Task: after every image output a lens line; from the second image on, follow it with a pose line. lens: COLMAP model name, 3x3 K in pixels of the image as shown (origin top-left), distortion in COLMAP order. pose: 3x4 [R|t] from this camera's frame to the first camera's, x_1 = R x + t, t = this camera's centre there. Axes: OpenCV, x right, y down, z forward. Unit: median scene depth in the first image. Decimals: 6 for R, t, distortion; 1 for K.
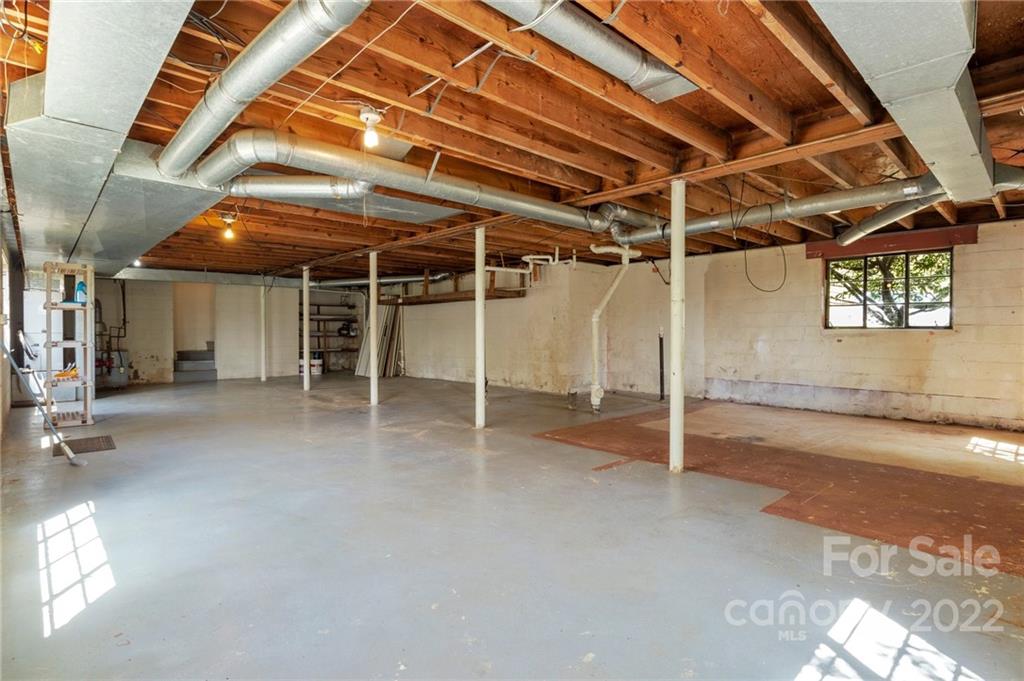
lens RADIAL K [[515.7, 0, 507.5], [0, 515.7, 336.4], [0, 0, 1]] dist [-0.005014, -0.000078]
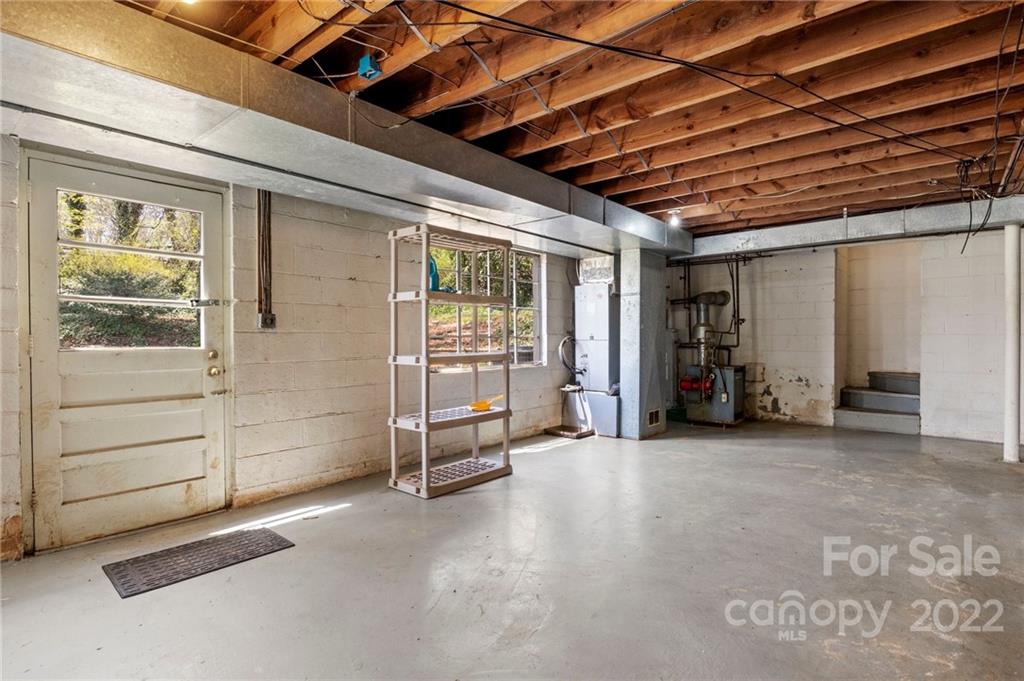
lens RADIAL K [[515.7, 0, 507.5], [0, 515.7, 336.4], [0, 0, 1]] dist [-0.005014, -0.000078]
pose [[0.121691, -0.003256, -0.992563, -0.126530], [-0.010182, 0.999938, -0.004528, -0.005182], [0.992516, 0.010658, 0.121650, 0.584205]]
